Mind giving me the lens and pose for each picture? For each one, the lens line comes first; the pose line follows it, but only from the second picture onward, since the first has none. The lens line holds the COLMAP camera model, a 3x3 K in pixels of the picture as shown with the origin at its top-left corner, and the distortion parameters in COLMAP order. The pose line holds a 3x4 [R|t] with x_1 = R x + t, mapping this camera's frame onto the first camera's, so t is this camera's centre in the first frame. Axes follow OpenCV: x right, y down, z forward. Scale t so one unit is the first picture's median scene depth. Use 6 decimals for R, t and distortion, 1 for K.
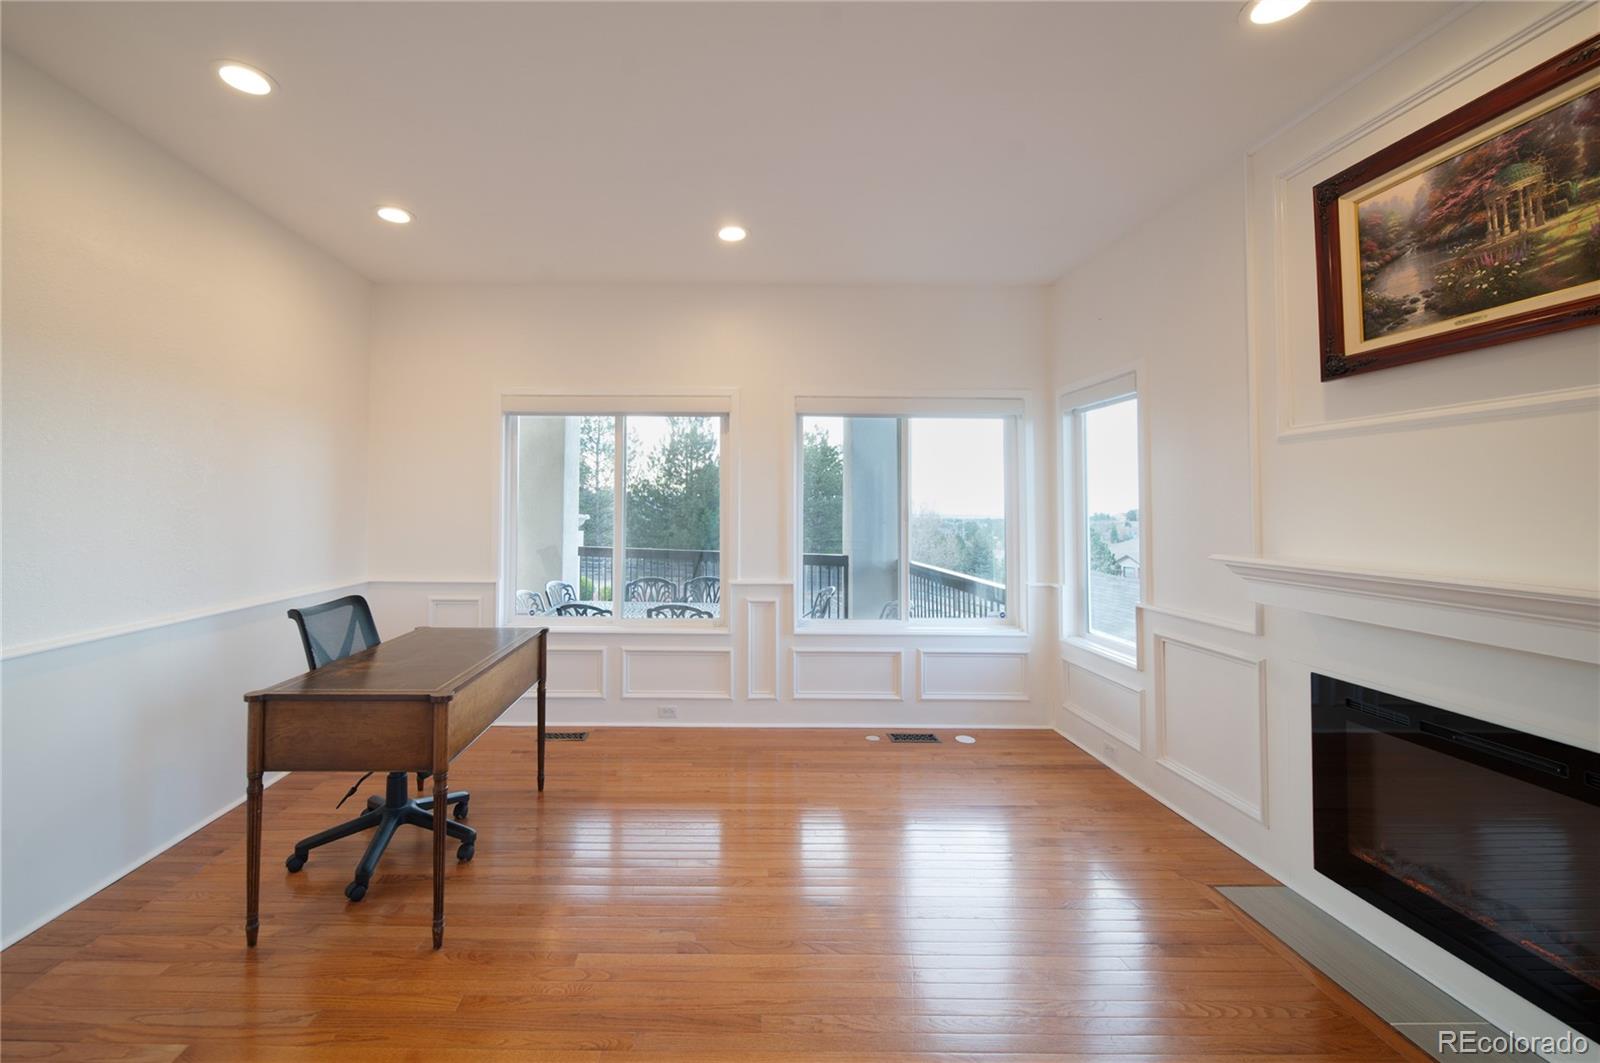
lens RADIAL K [[627.0, 0, 800.7], [0, 627.0, 494.0], [0, 0, 1]] dist [0.000047, -0.000281]
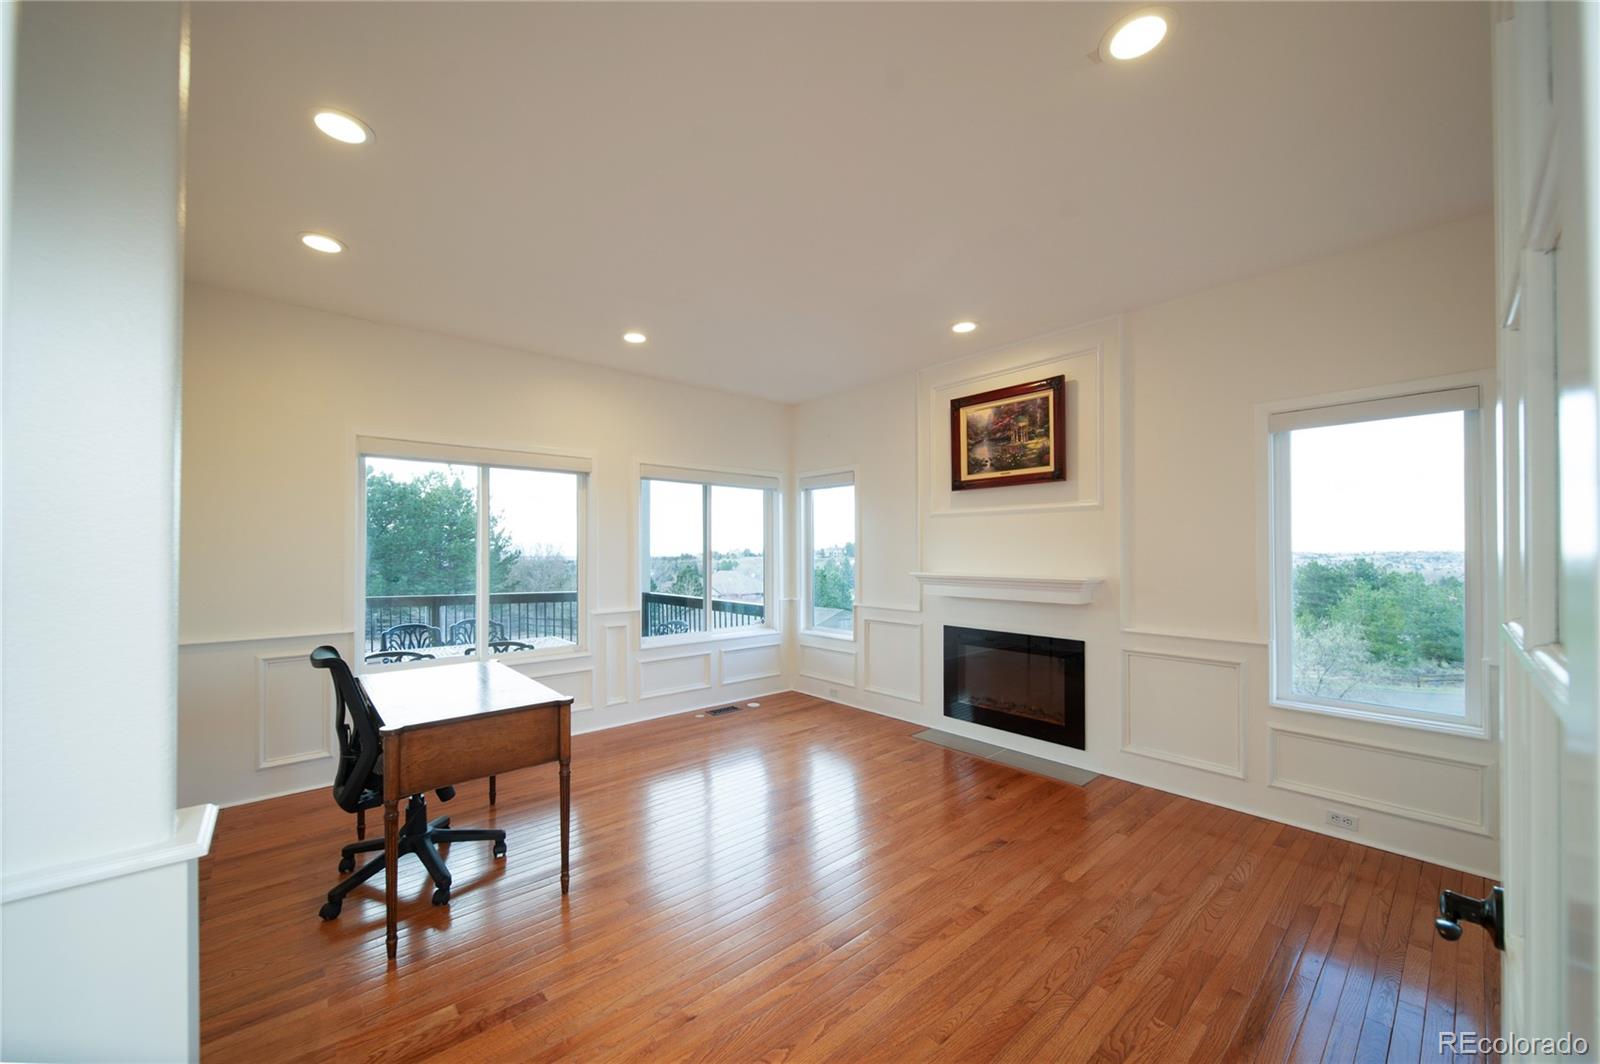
lens RADIAL K [[598.2, 0, 792.1], [0, 598.2, 554.7], [0, 0, 1]] dist [-0.000872, -0.000076]
pose [[0.753375, -0.011783, 0.657486, -0.922429], [-0.008245, 0.999592, 0.027362, -0.010879], [-0.657540, -0.026034, 0.752970, -0.195403]]
